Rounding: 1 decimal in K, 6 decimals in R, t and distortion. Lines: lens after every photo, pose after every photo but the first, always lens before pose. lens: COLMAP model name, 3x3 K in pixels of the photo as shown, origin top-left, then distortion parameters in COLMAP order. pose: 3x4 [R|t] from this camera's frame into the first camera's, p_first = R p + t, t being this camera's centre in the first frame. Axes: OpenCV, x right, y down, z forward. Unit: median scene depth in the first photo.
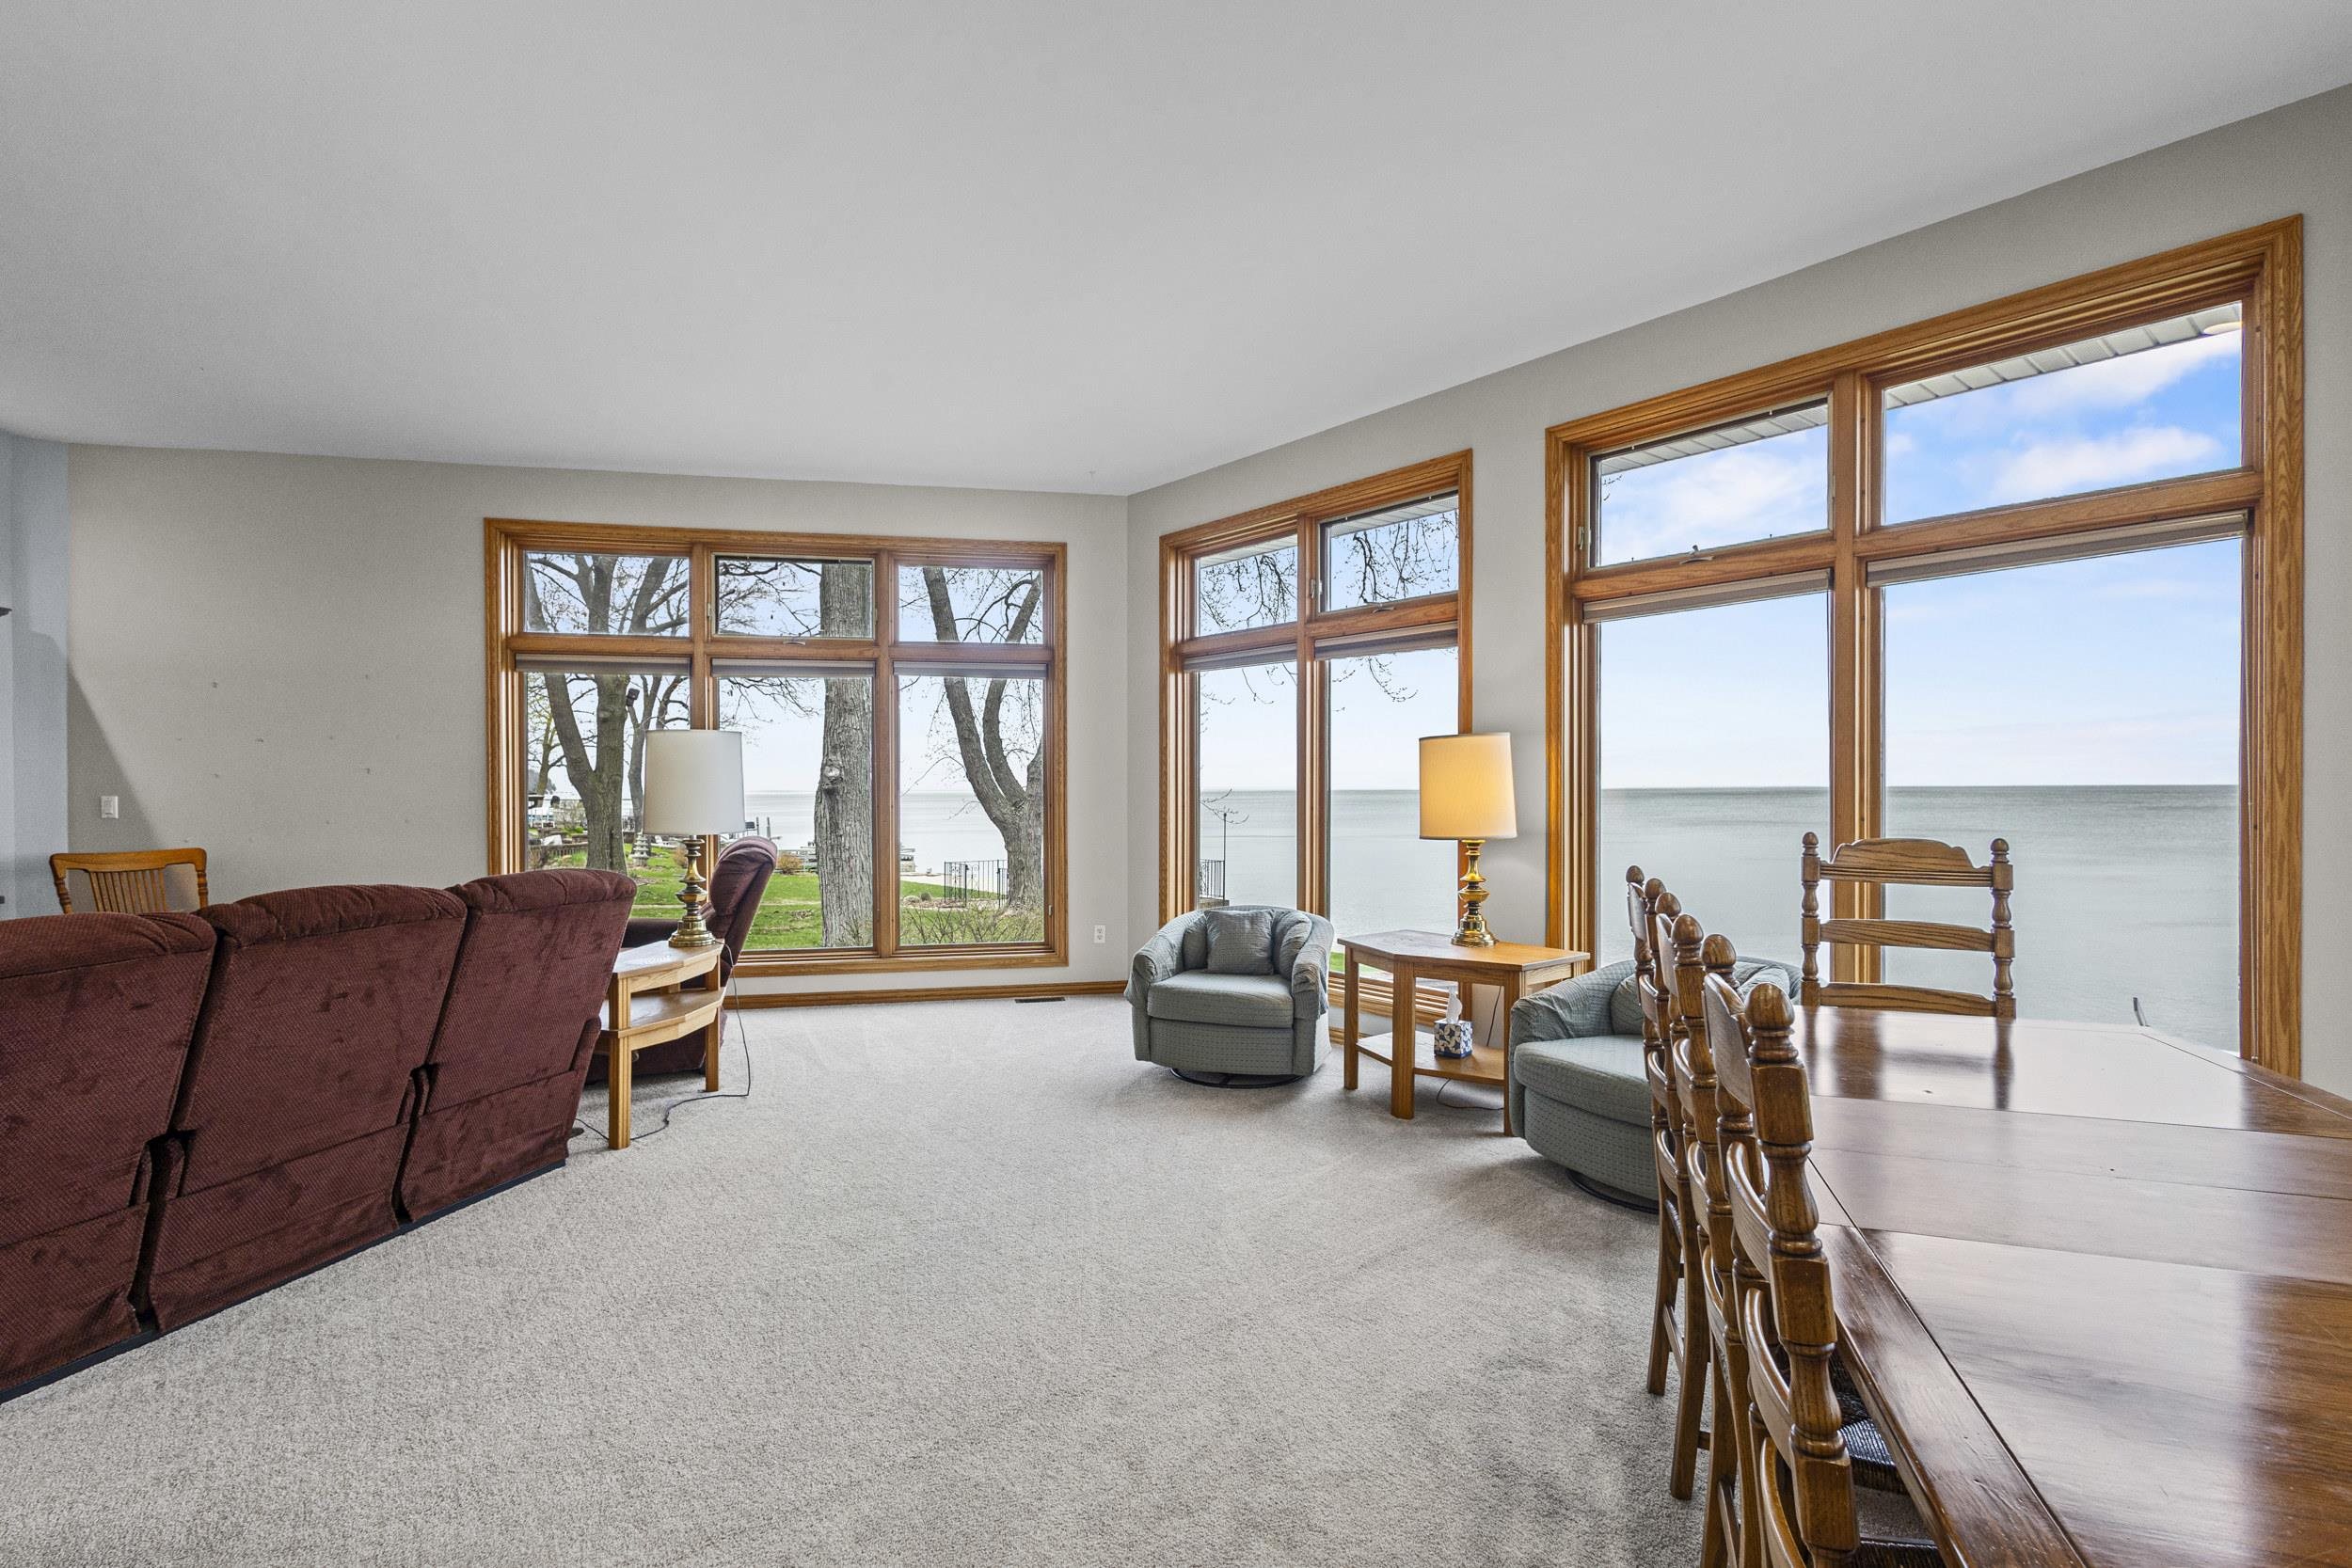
lens RADIAL K [[1086.7, 0, 1176.0], [0, 1086.7, 784.0], [0, 0, 1]] dist [0.006389, -0.000037]
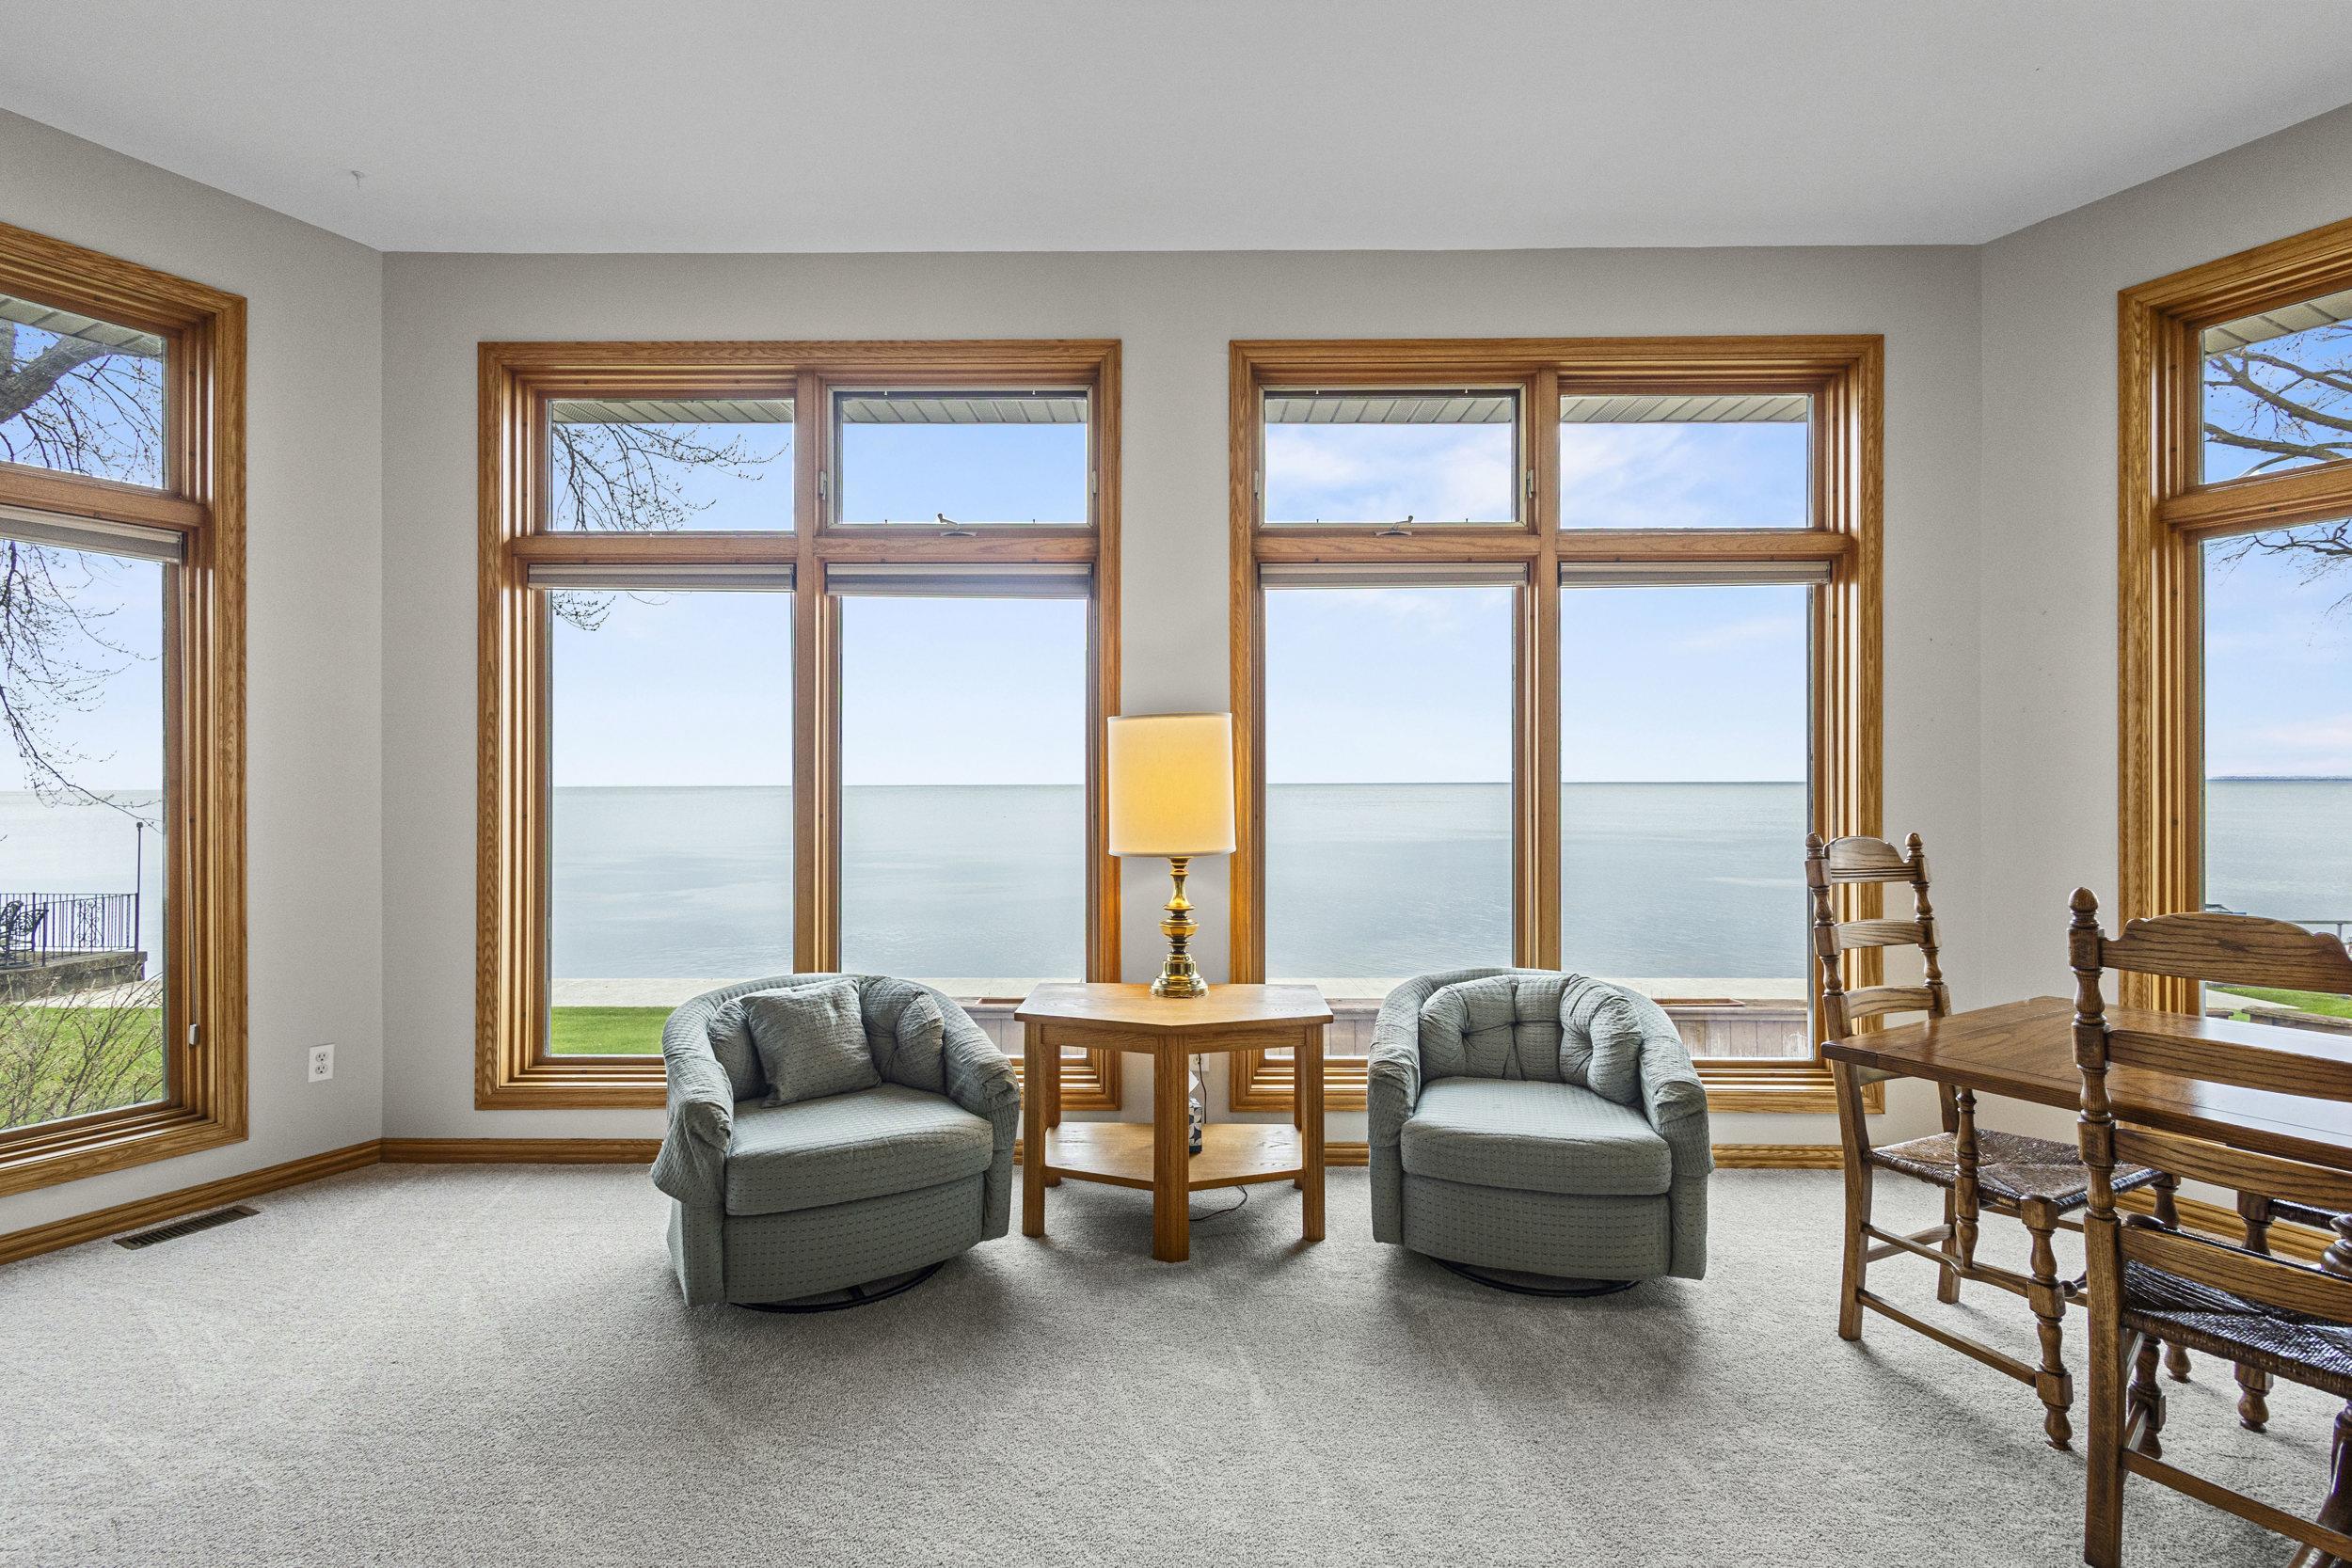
lens RADIAL K [[1086.7, 0, 1176.0], [0, 1086.7, 784.0], [0, 0, 1]] dist [0.006389, -0.000037]
pose [[0.649529, 0.000821, 0.760336, -0.339539], [-0.001816, 0.999998, 0.000471, 0.002145], [-0.760334, -0.001687, 0.649530, 0.573213]]
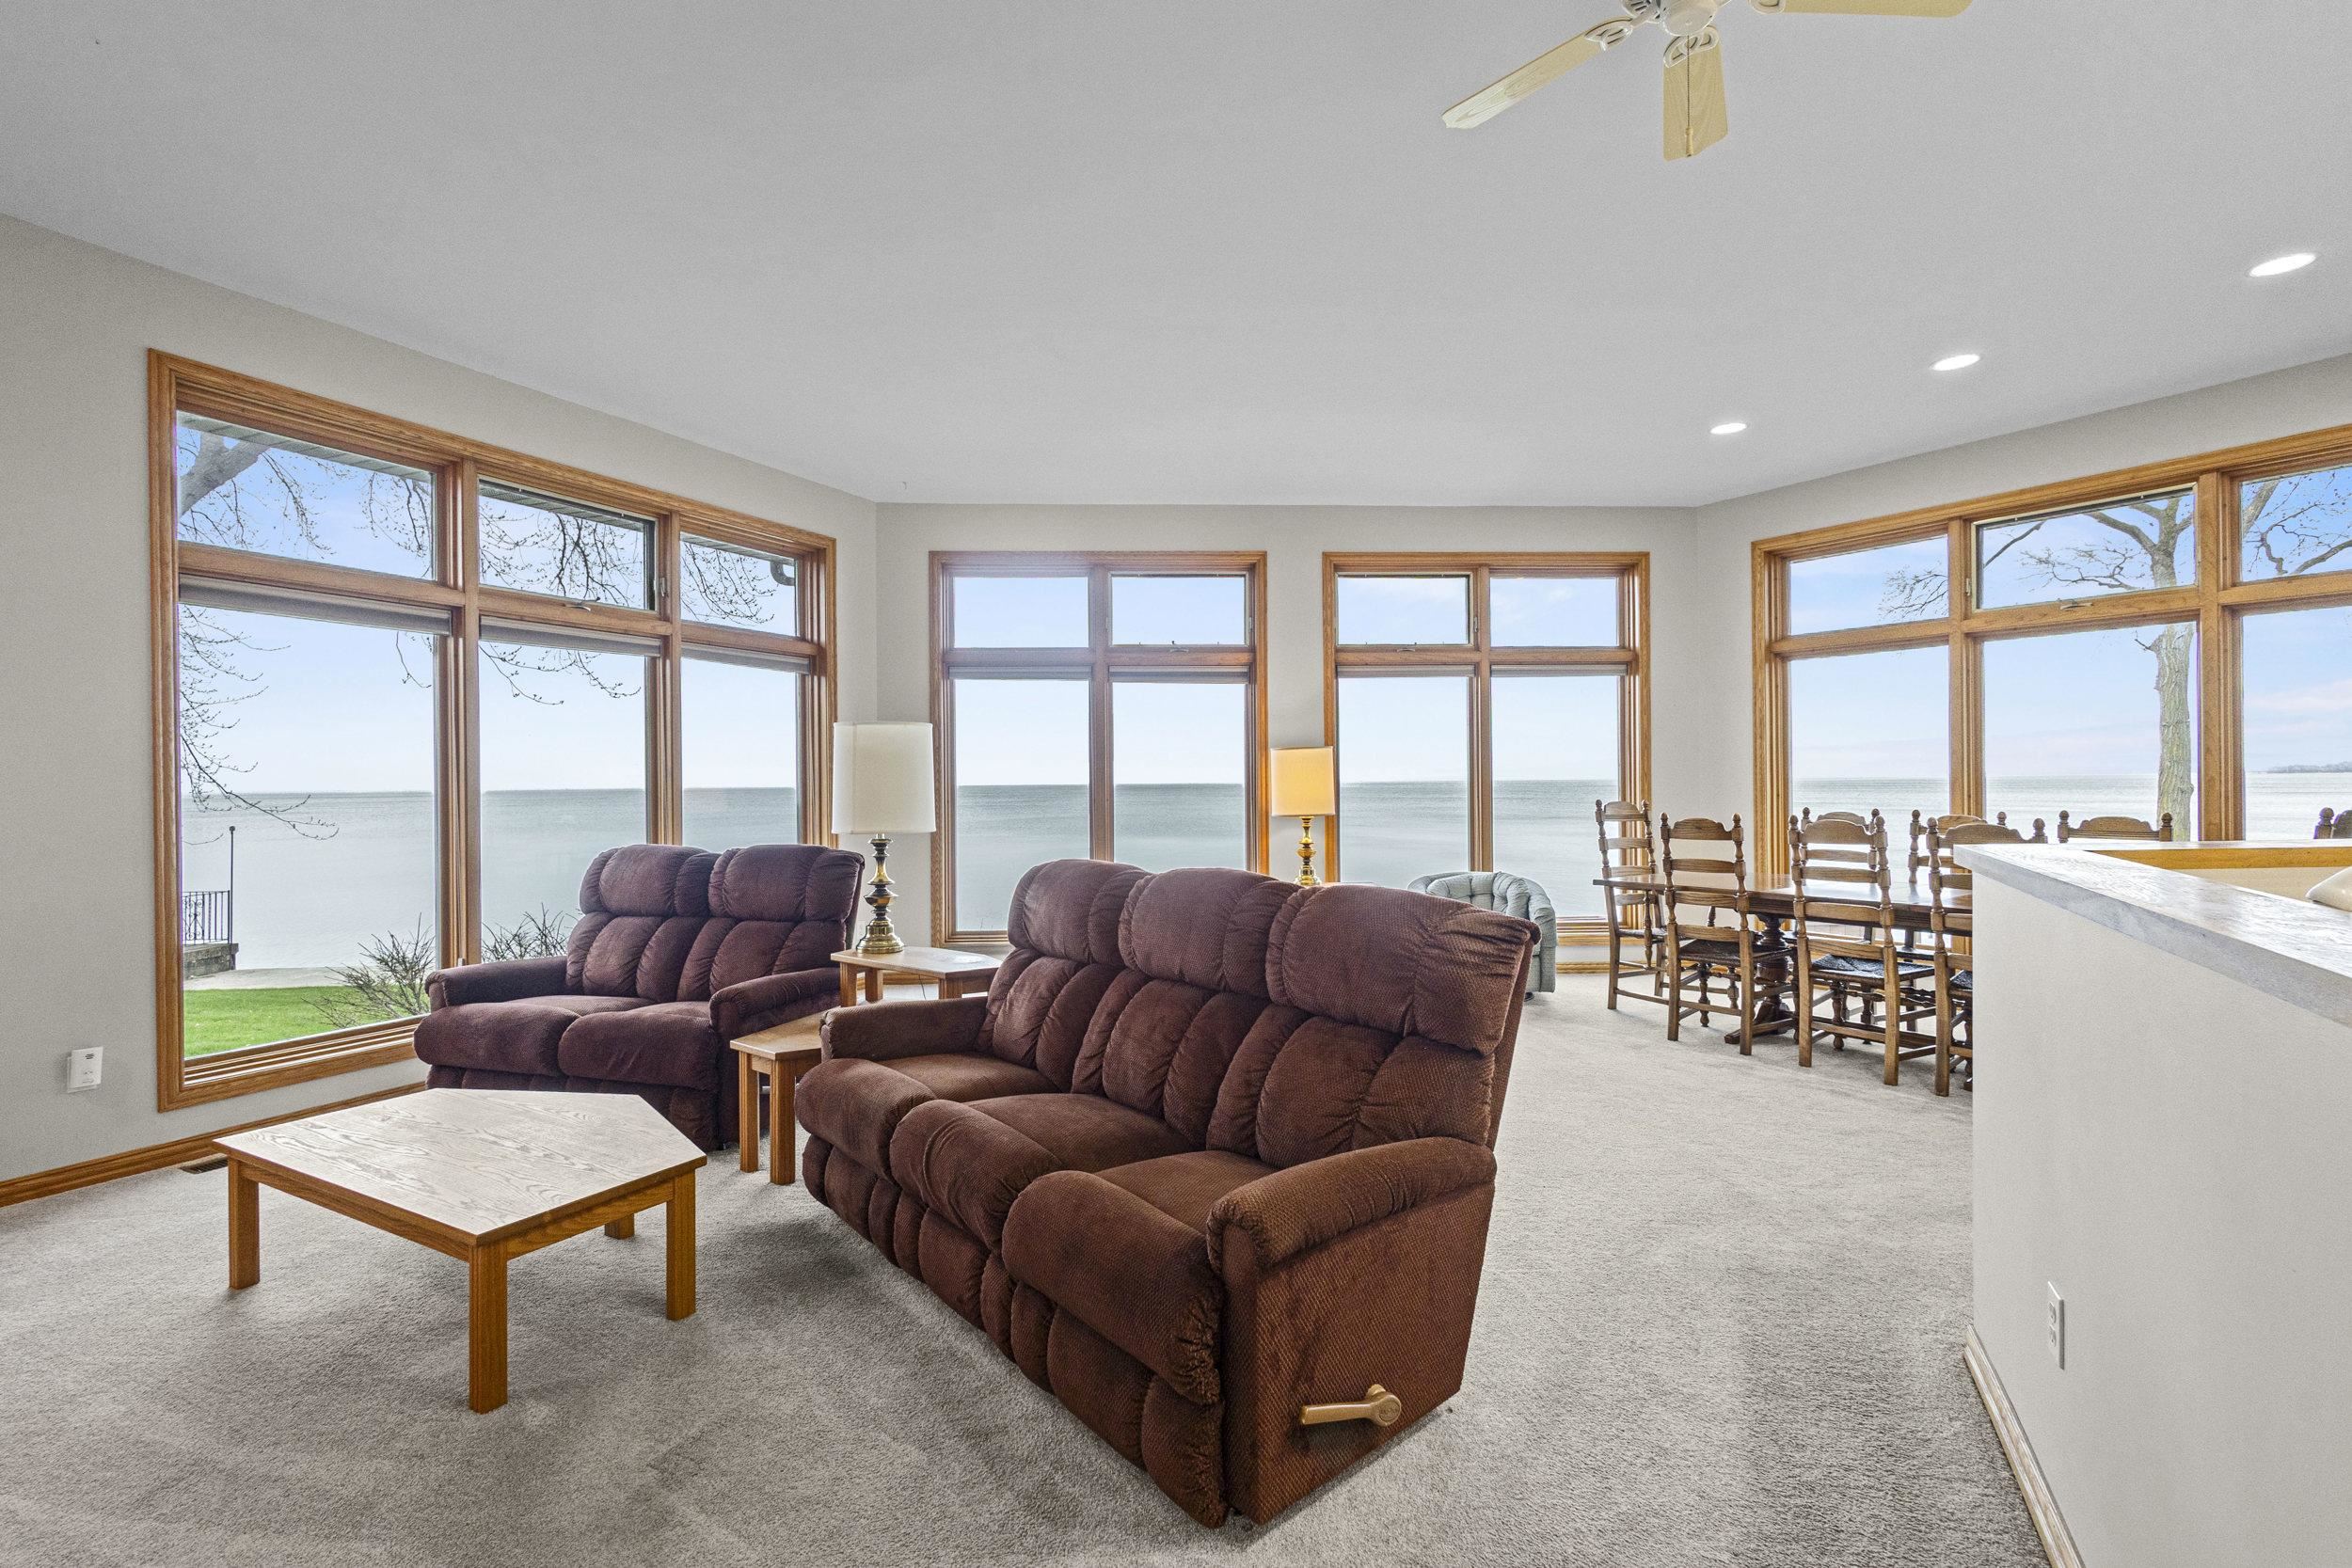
lens RADIAL K [[1086.7, 0, 1176.0], [0, 1086.7, 784.0], [0, 0, 1]] dist [0.006389, -0.000037]
pose [[0.605406, -0.003005, 0.795911, -1.170980], [0.006196, 0.999980, -0.000938, 0.007875], [-0.795893, 0.005499, 0.605413, 0.253363]]
